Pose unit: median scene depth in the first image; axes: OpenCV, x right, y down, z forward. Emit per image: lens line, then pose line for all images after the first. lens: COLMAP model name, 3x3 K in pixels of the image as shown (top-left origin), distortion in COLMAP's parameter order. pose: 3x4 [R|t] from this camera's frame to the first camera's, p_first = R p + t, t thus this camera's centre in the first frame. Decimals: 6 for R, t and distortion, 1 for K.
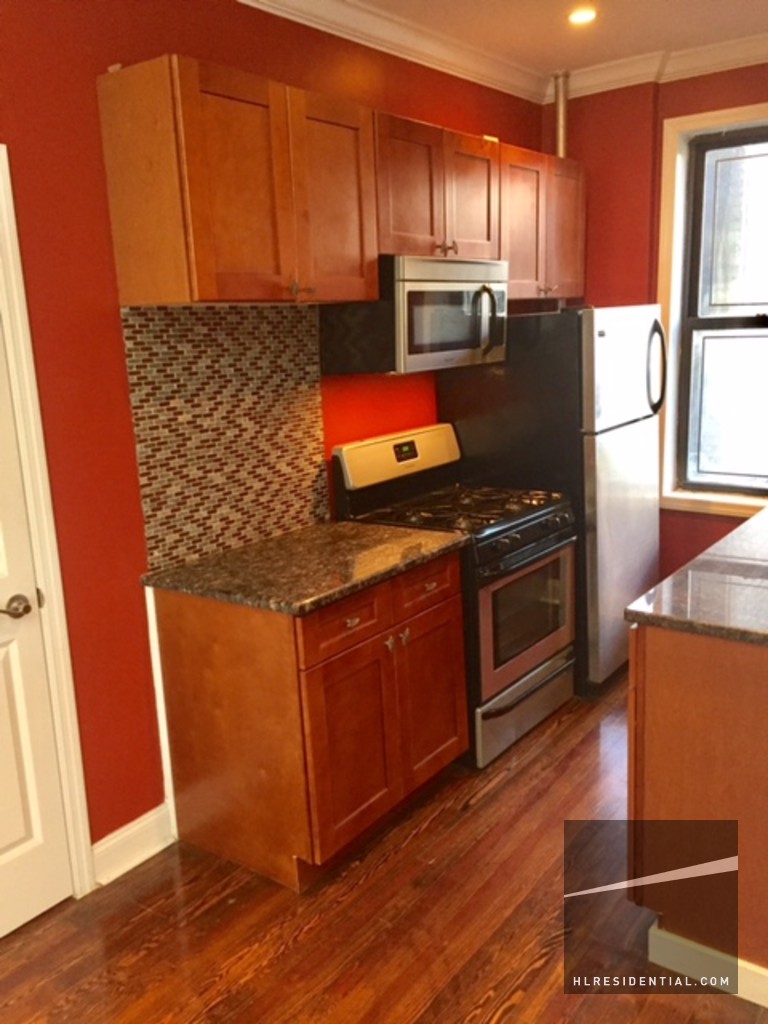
lens RADIAL K [[882.9, 0, 394.2], [0, 882.9, 512.7], [0, 0, 1]] dist [0.079188, -0.003373]
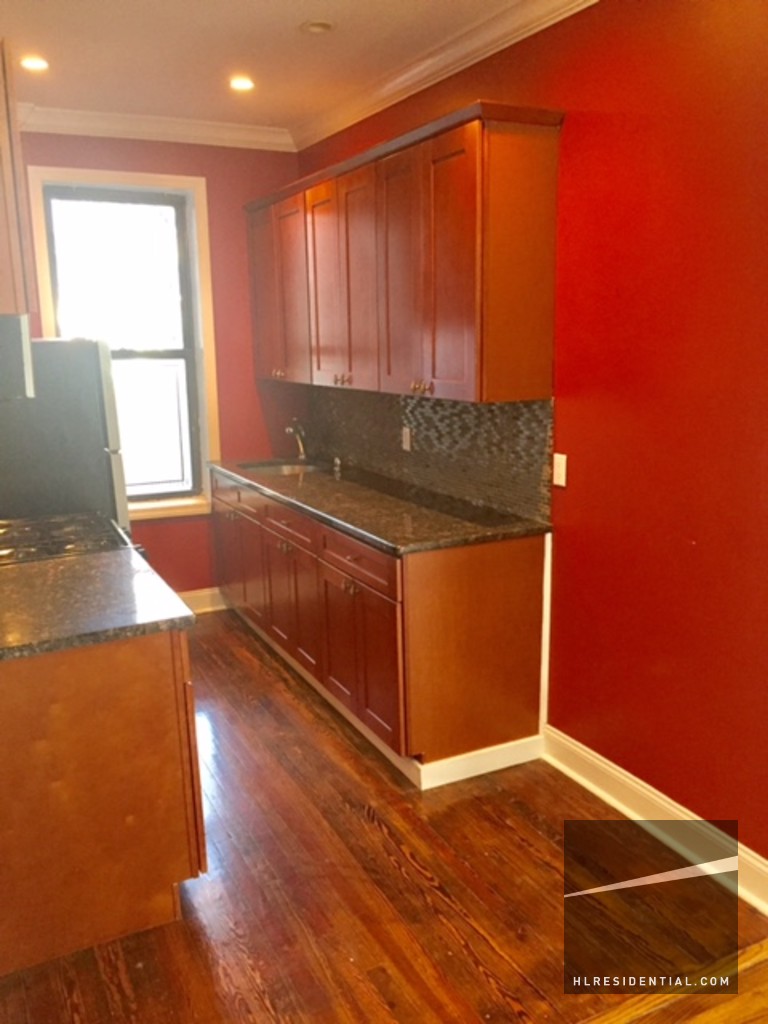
lens RADIAL K [[882.9, 0, 394.2], [0, 882.9, 512.7], [0, 0, 1]] dist [0.079188, -0.003373]
pose [[0.454749, -0.143843, 0.878927, -0.794247], [0.185920, 0.980461, 0.064267, -0.030954], [-0.870998, 0.134185, 0.472607, 0.269779]]
